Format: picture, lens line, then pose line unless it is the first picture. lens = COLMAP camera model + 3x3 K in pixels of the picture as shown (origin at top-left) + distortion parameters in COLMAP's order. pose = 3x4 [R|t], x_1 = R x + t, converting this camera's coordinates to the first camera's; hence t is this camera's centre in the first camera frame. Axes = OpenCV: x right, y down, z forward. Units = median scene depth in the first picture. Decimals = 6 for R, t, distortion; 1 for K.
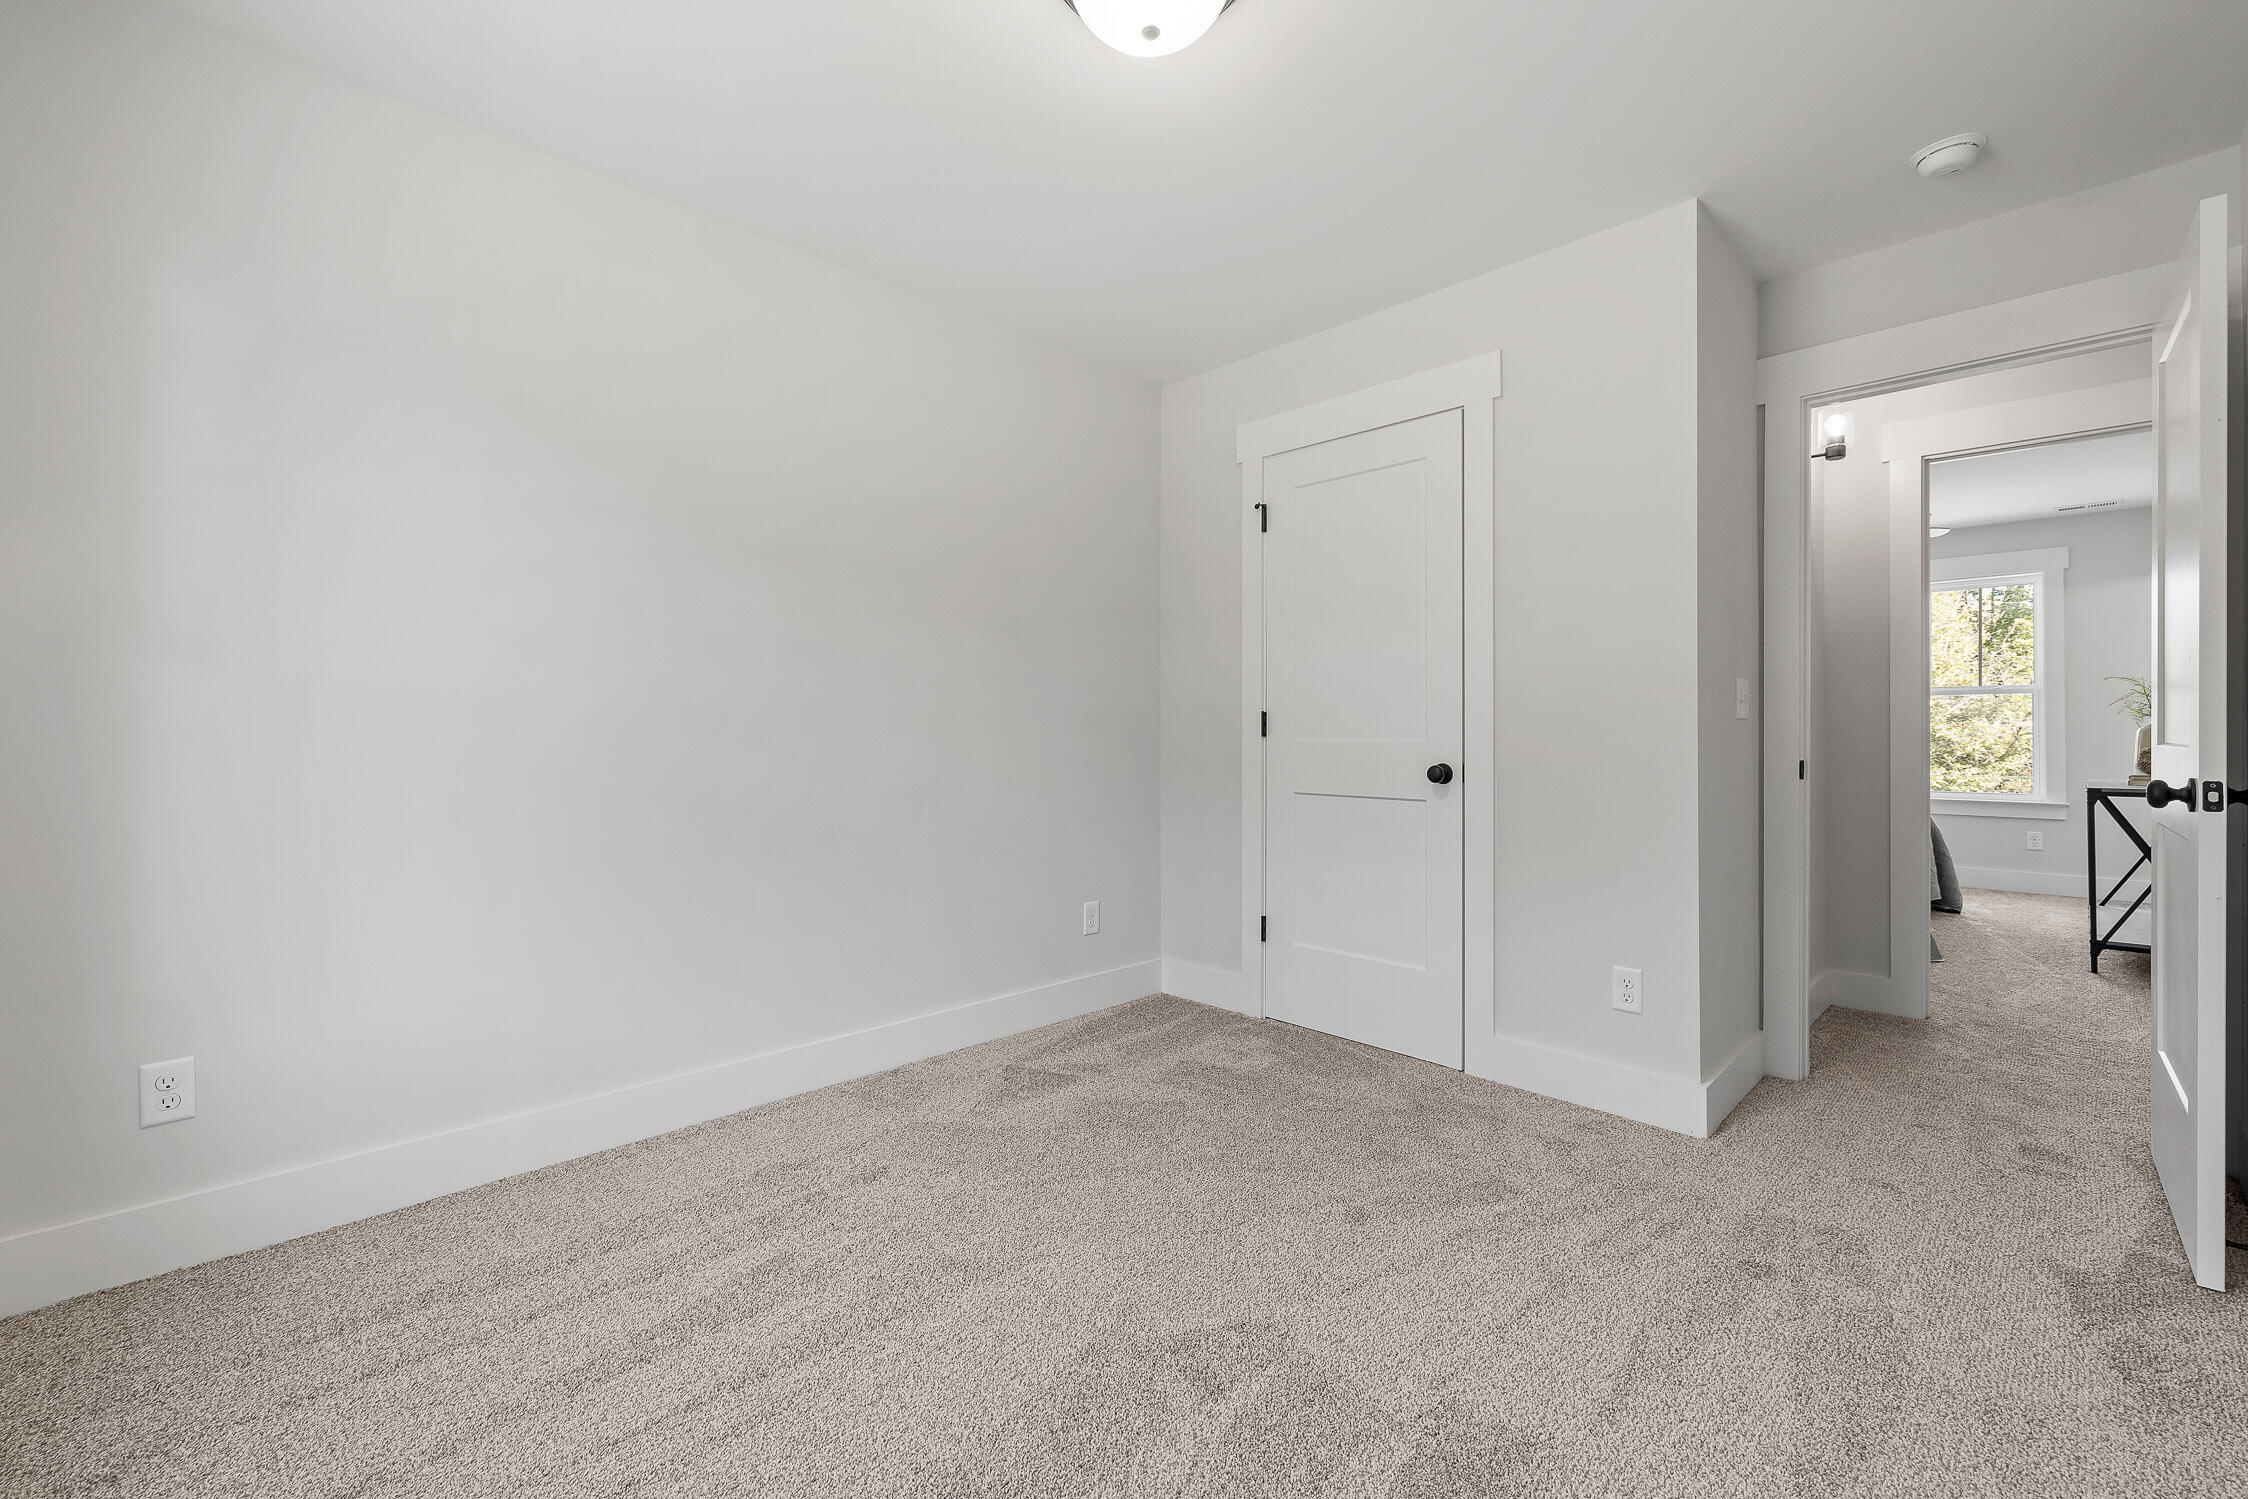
lens RADIAL K [[938.3, 0, 1123.9], [0, 938.3, 743.2], [0, 0, 1]] dist [0.000356, -0.000242]
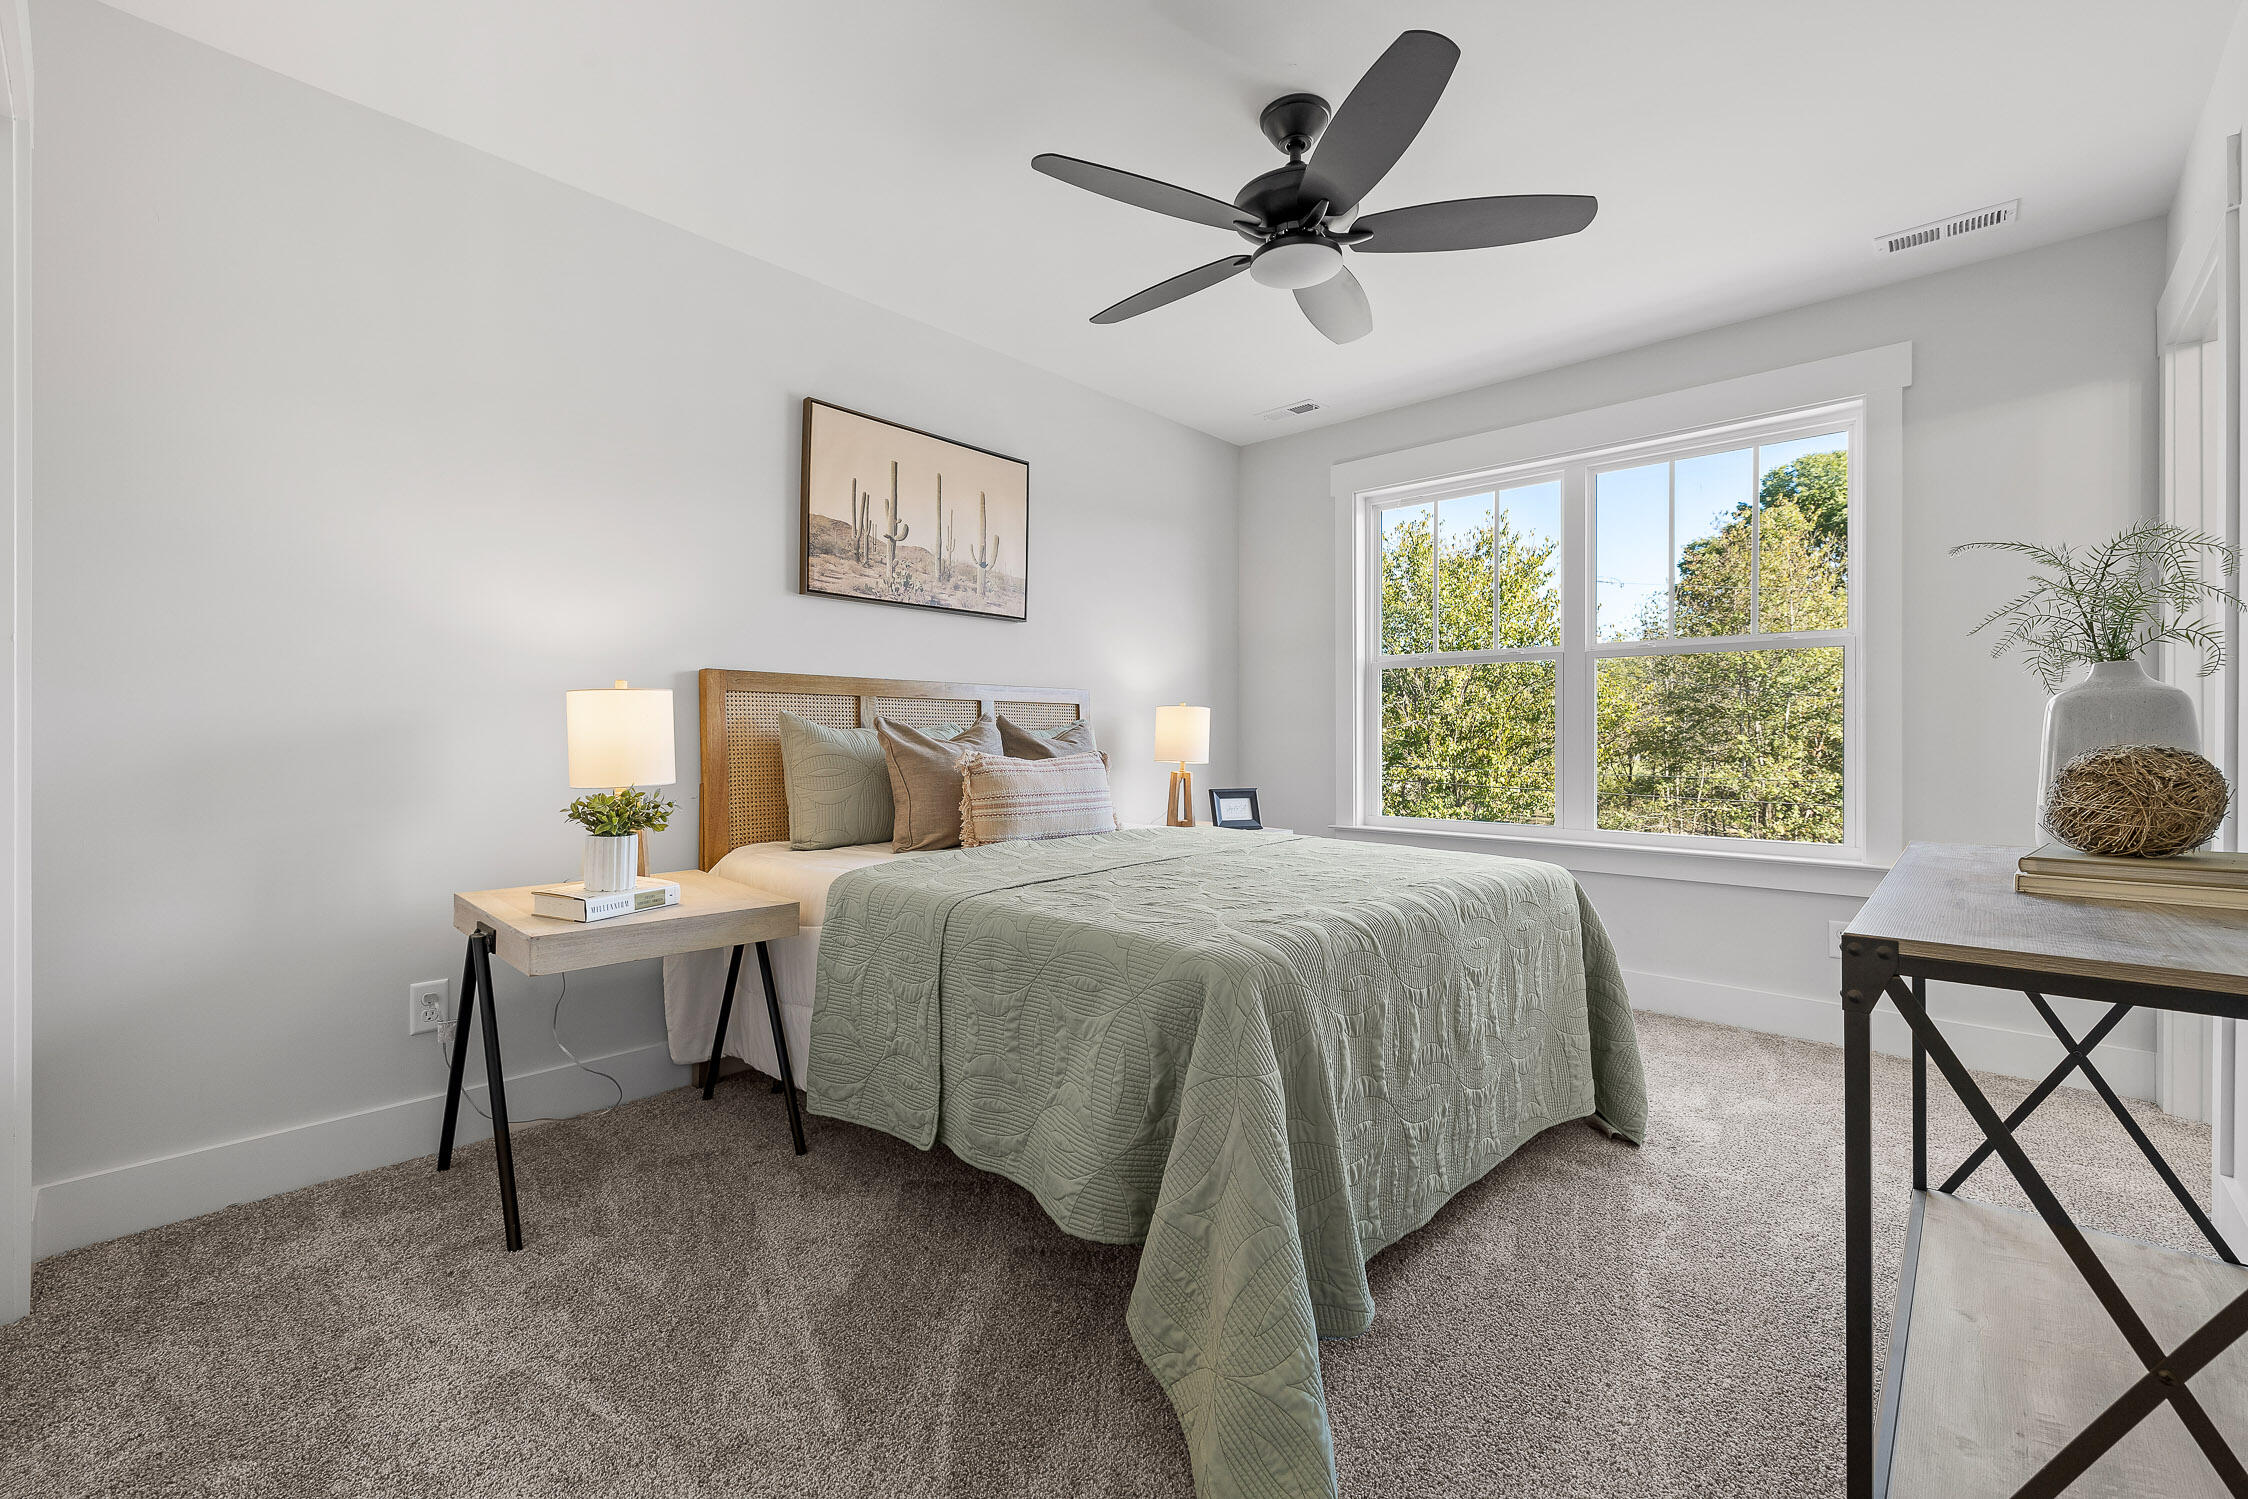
lens RADIAL K [[938.3, 0, 1123.9], [0, 938.3, 743.2], [0, 0, 1]] dist [0.000356, -0.000242]
pose [[0.998555, 0.011970, 0.052393, 0.745852], [-0.012154, 0.999921, 0.003202, 0.002201], [-0.052350, -0.003835, 0.998621, 0.694091]]
